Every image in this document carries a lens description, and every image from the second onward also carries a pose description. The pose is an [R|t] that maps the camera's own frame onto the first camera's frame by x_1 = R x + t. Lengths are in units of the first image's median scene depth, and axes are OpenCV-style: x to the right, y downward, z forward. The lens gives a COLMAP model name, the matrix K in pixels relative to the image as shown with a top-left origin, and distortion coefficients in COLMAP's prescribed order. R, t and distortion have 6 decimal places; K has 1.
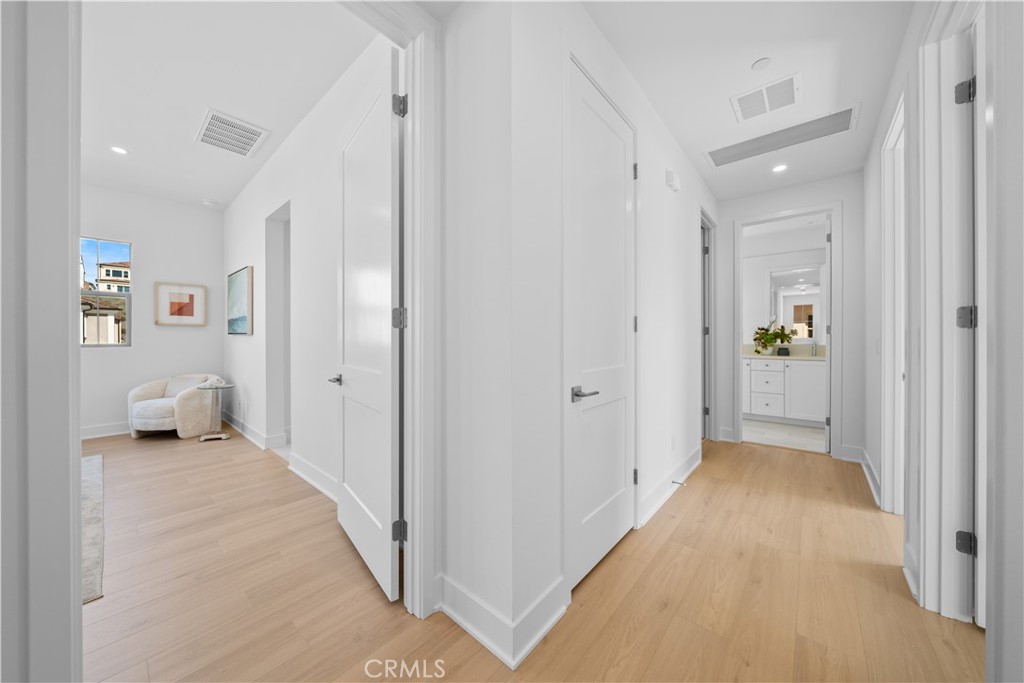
lens RADIAL K [[359.1, 0, 509.9], [0, 359.1, 337.0], [0, 0, 1]] dist [-0.000696, 0.000050]
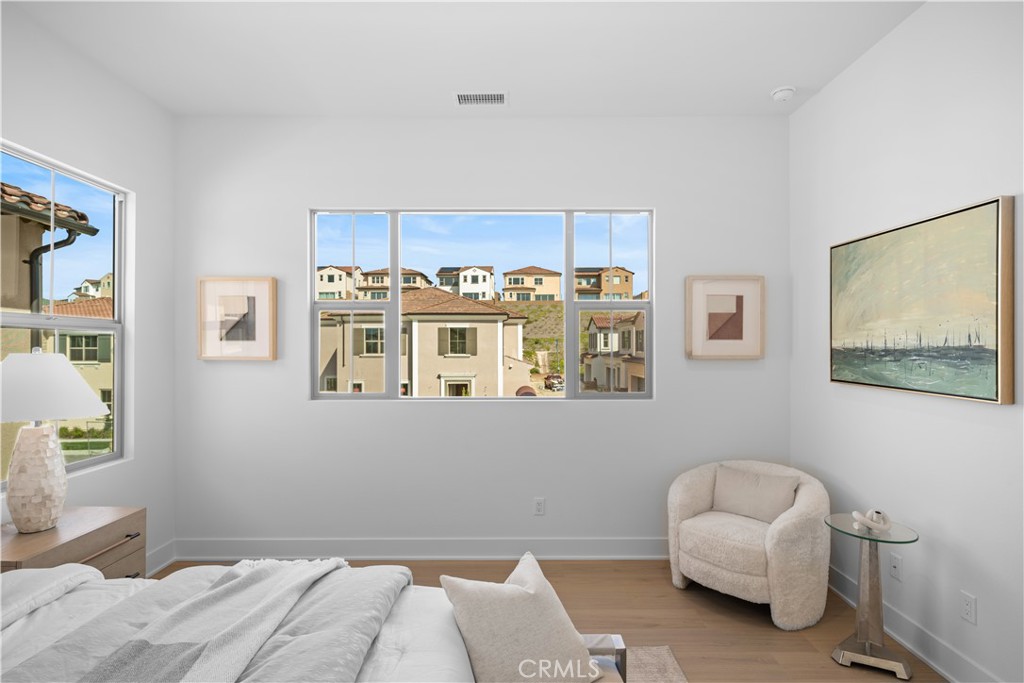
lens RADIAL K [[518.1, 0, 512.0], [0, 518.1, 341.5], [0, 0, 1]] dist [0.000423, 0.000107]
pose [[0.674416, -0.003786, -0.738342, -0.578752], [0.001468, 0.999992, -0.003786, -0.054197], [0.738350, 0.001469, 0.674416, 0.291383]]
